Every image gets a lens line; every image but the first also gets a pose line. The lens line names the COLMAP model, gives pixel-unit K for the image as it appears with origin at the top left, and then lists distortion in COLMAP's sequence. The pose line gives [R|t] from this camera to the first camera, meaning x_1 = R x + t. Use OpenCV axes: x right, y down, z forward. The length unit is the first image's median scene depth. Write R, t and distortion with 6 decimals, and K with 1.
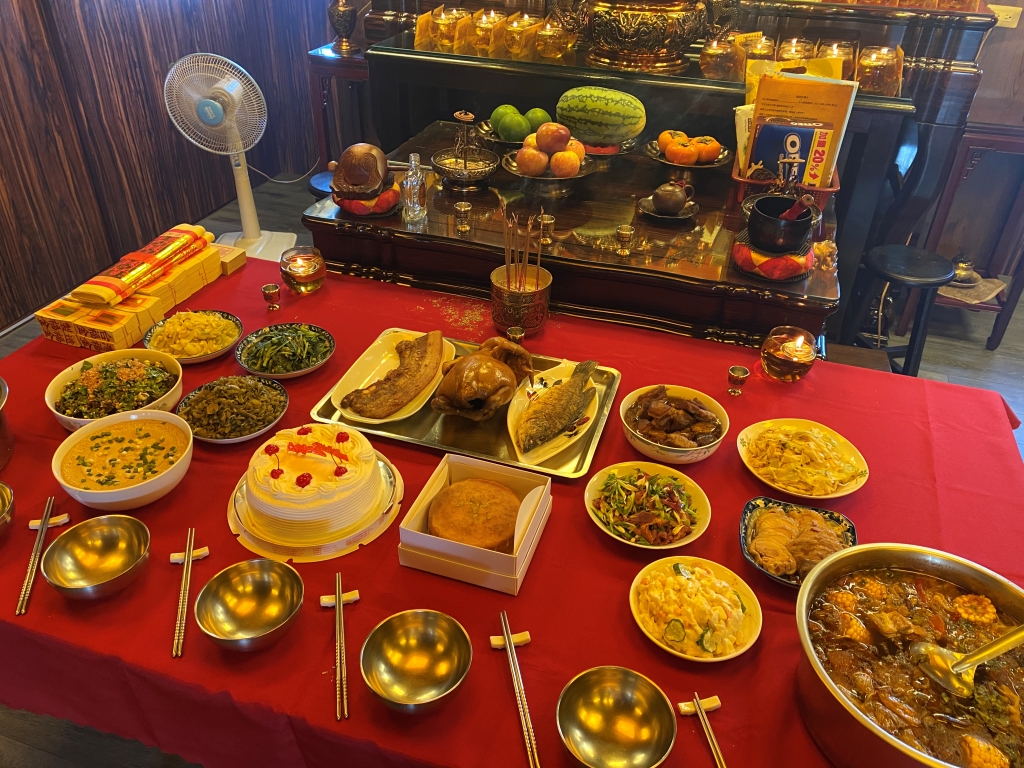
lens RADIAL K [[783.0, 0, 513.8], [0, 783.0, 382.7], [0, 0, 1]] dist [0.039200, -0.037221]
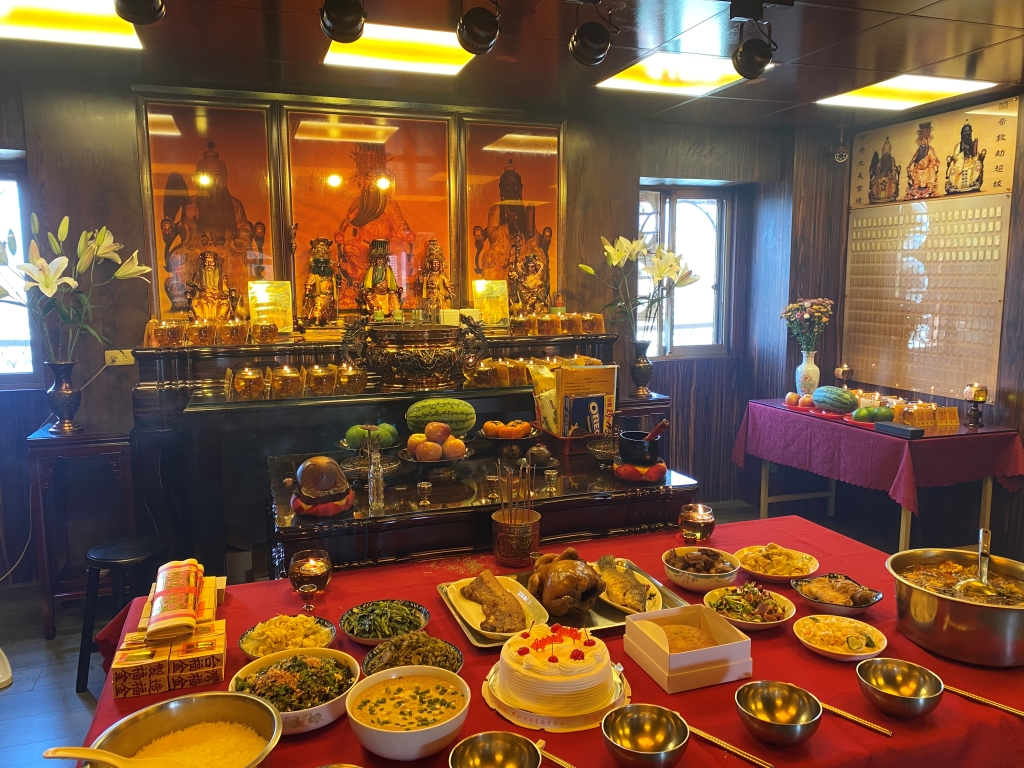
lens RADIAL K [[783.0, 0, 515.8], [0, 783.0, 378.2], [0, 0, 1]] dist [0.039200, -0.037221]
pose [[0.794290, -0.106827, 0.598072, -0.513111], [0.362951, 0.872877, -0.326118, 0.056973], [-0.487205, 0.476103, 0.732091, -0.015785]]
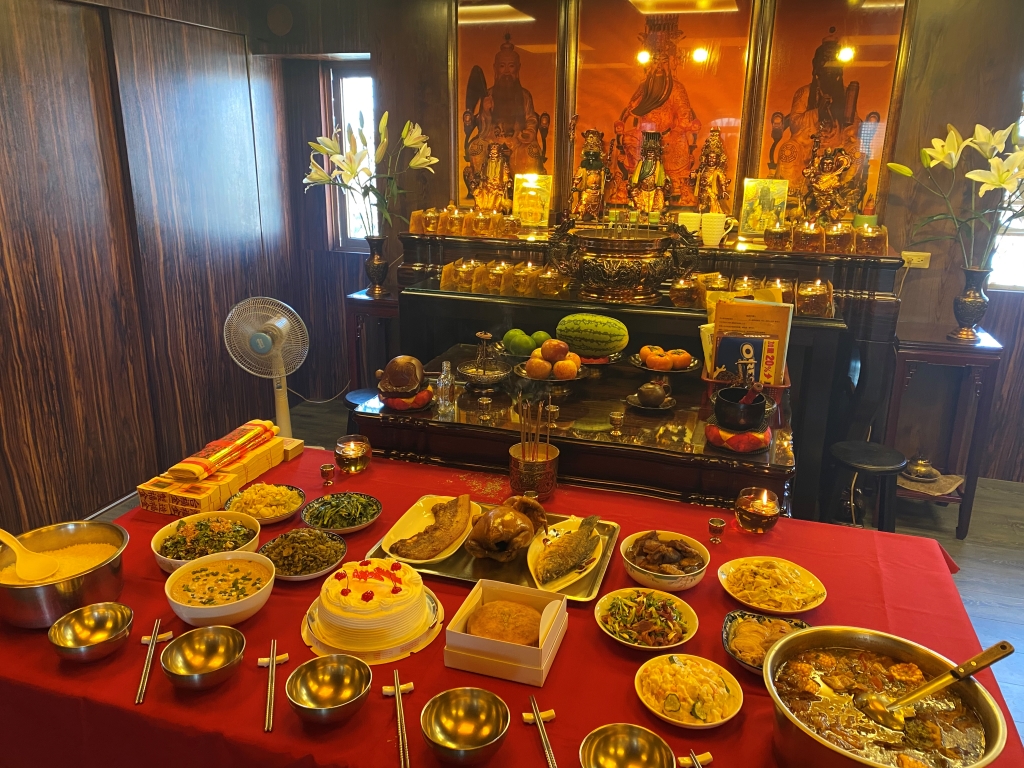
lens RADIAL K [[783.0, 0, 508.5], [0, 783.0, 381.6], [0, 0, 1]] dist [0.039200, -0.037221]
pose [[0.999895, -0.014361, -0.001764, -0.018909], [0.013216, 0.956149, -0.292582, 0.083898], [0.005888, 0.292528, 0.956239, -0.146446]]
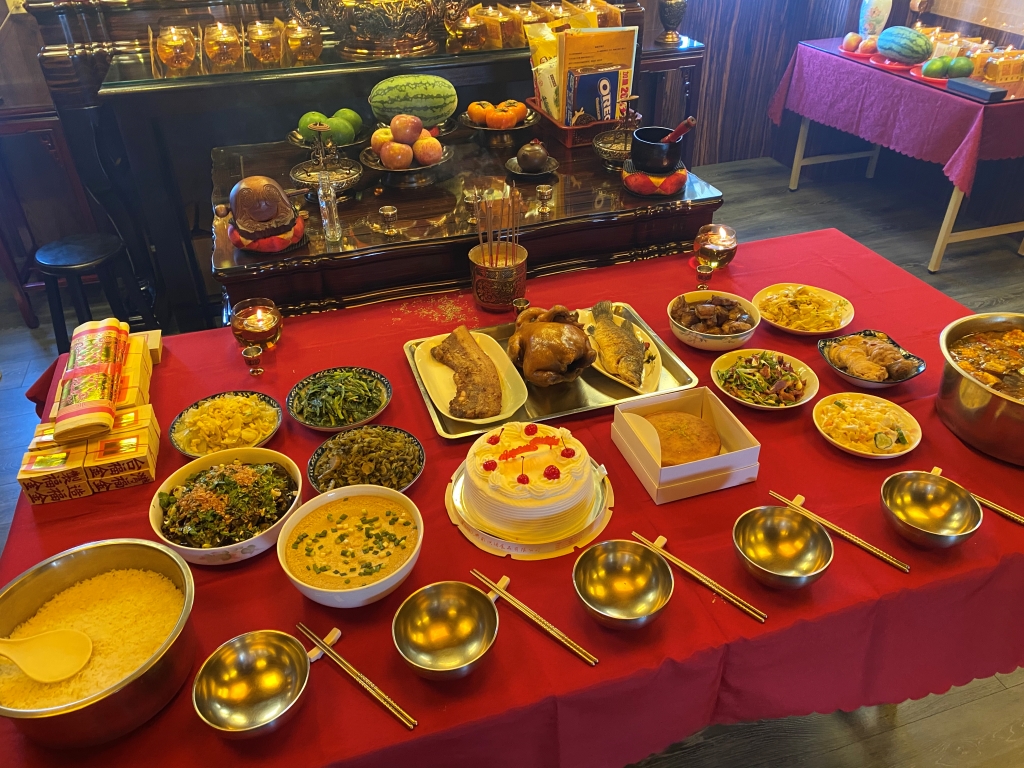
lens RADIAL K [[783.0, 0, 514.0], [0, 783.0, 375.0], [0, 0, 1]] dist [0.039200, -0.037221]
pose [[0.807782, -0.362951, 0.464494, -0.371137], [0.361463, 0.927423, 0.096076, -0.055529], [-0.465653, 0.090289, 0.880349, 0.059905]]
